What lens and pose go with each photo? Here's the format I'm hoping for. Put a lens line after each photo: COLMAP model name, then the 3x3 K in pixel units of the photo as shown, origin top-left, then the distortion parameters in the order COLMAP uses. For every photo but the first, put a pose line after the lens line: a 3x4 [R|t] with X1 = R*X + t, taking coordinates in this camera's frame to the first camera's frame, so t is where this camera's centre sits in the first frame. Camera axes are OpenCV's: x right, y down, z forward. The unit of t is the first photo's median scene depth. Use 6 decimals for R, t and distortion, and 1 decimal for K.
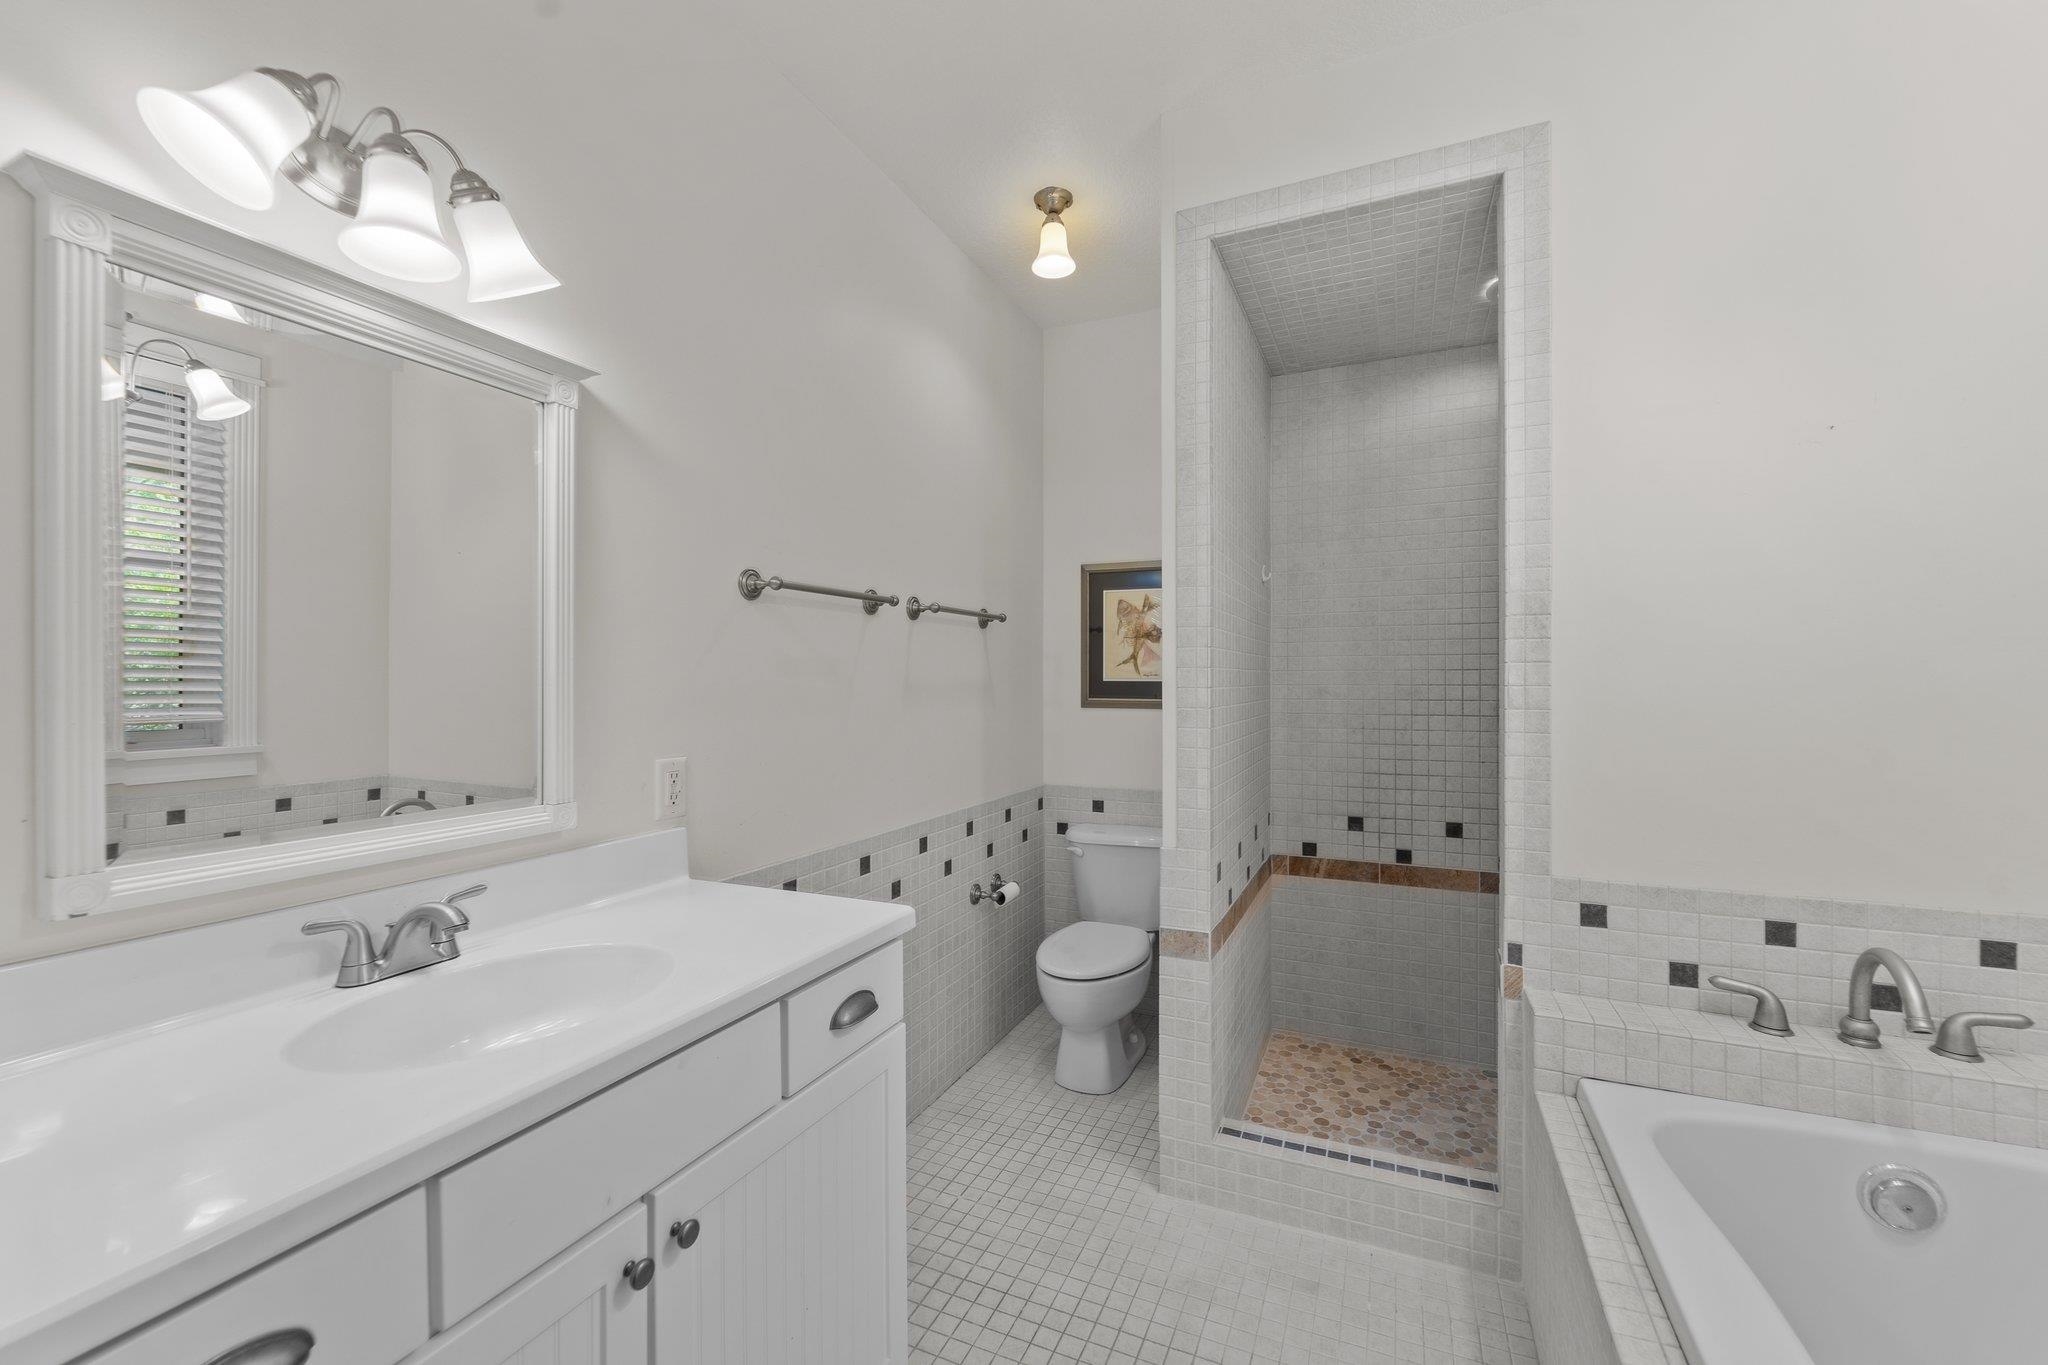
lens RADIAL K [[832.2, 0, 1028.9], [0, 832.2, 680.9], [0, 0, 1]] dist [0.003165, -0.001688]
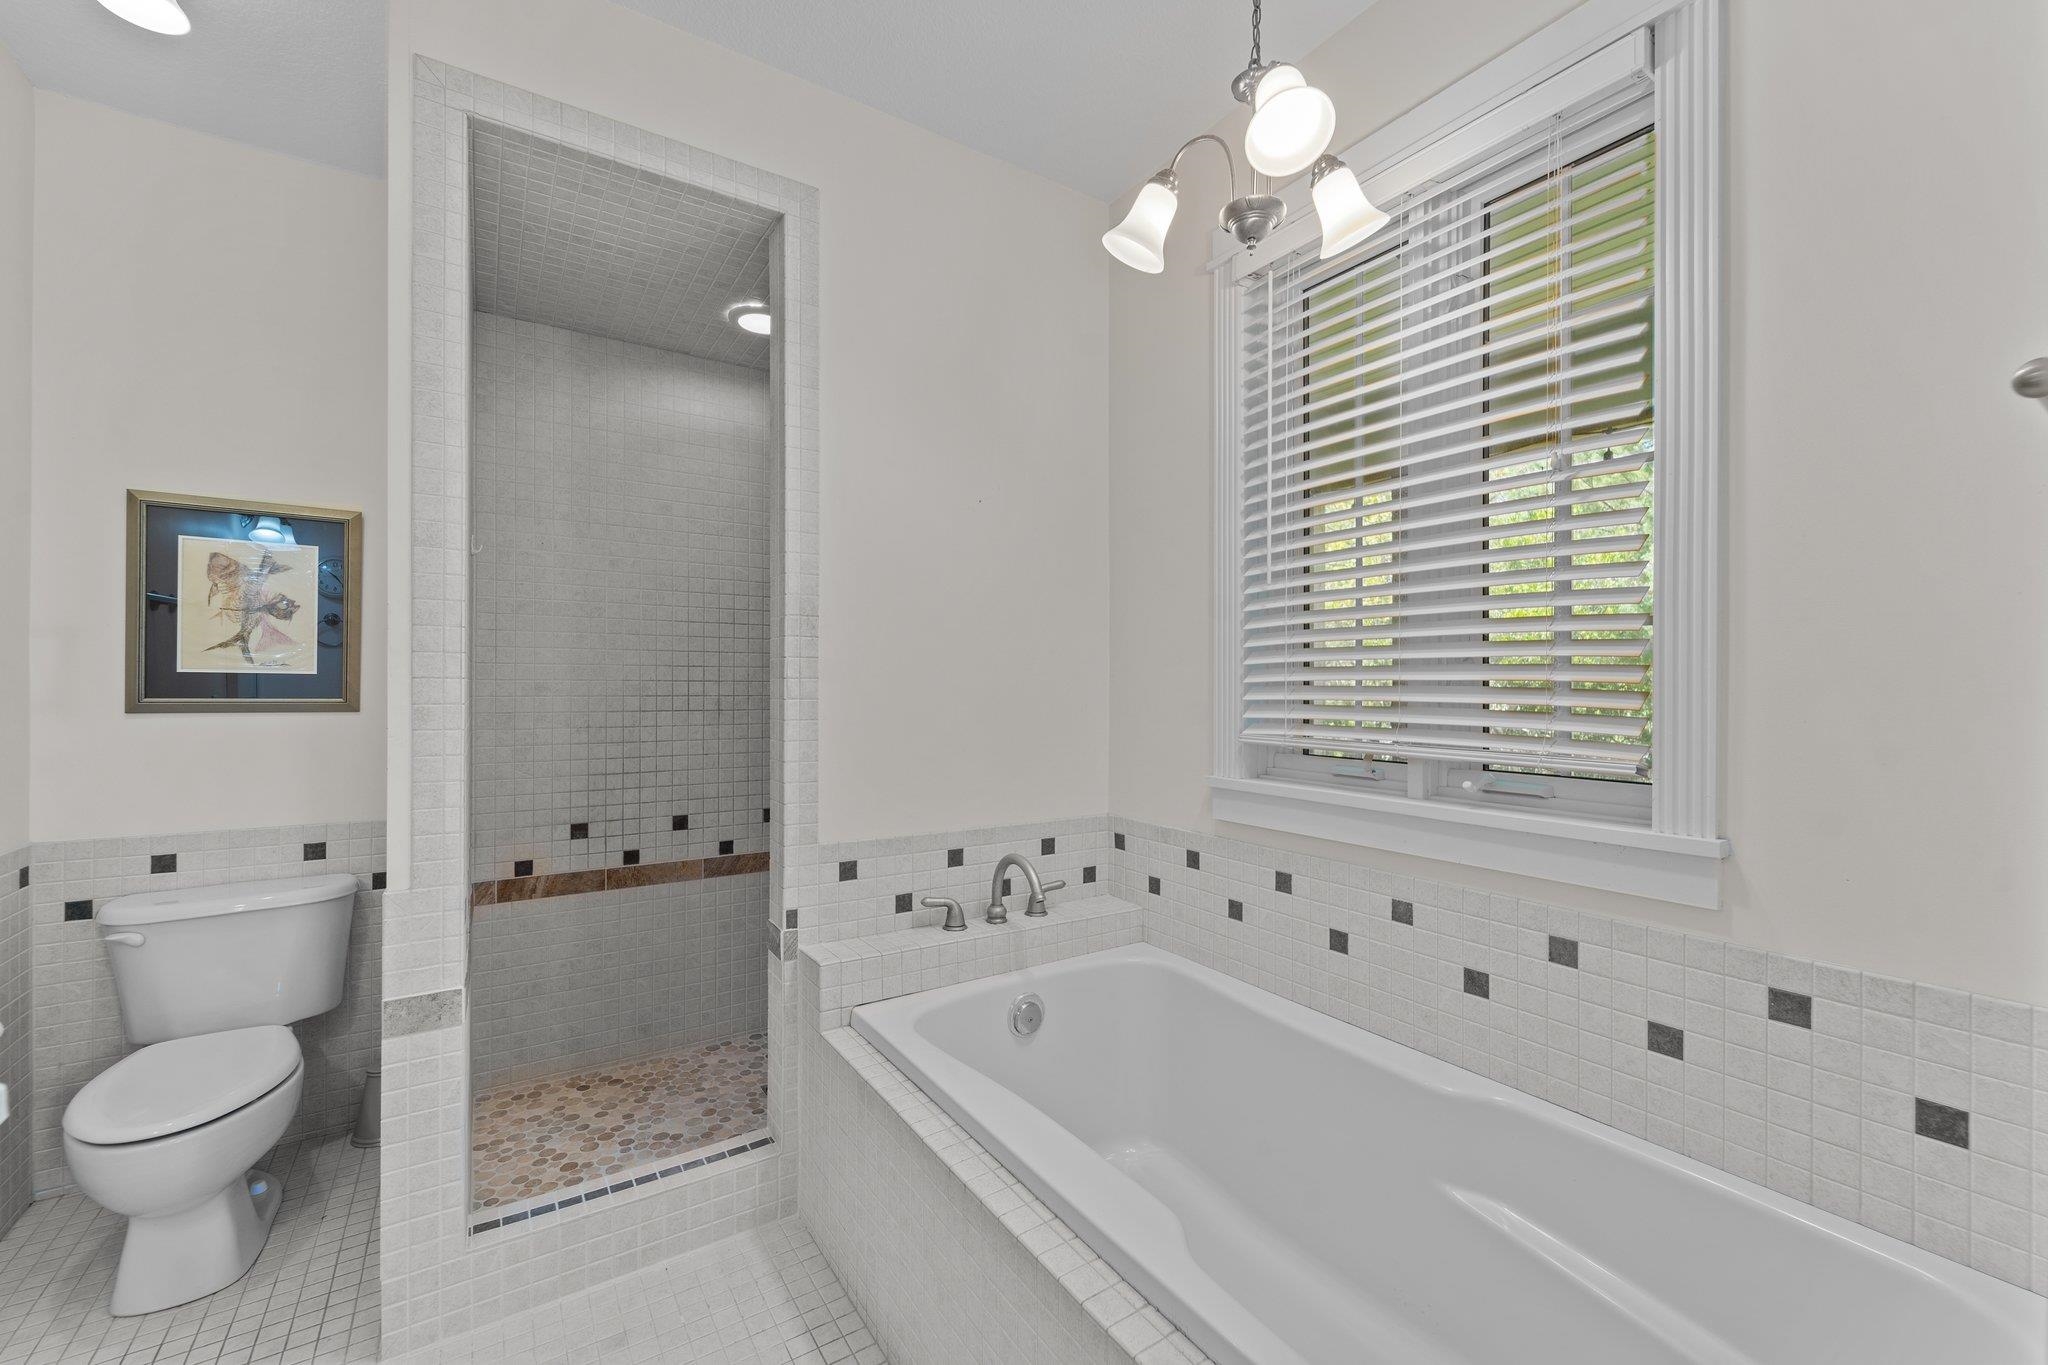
lens RADIAL K [[832.2, 0, 1025.4], [0, 832.2, 682.3], [0, 0, 1]] dist [0.003165, -0.001688]
pose [[0.537779, 0.007496, 0.843052, -0.144775], [-0.003820, 0.999972, -0.006454, 0.013279], [-0.843077, 0.000250, 0.537793, 0.107657]]
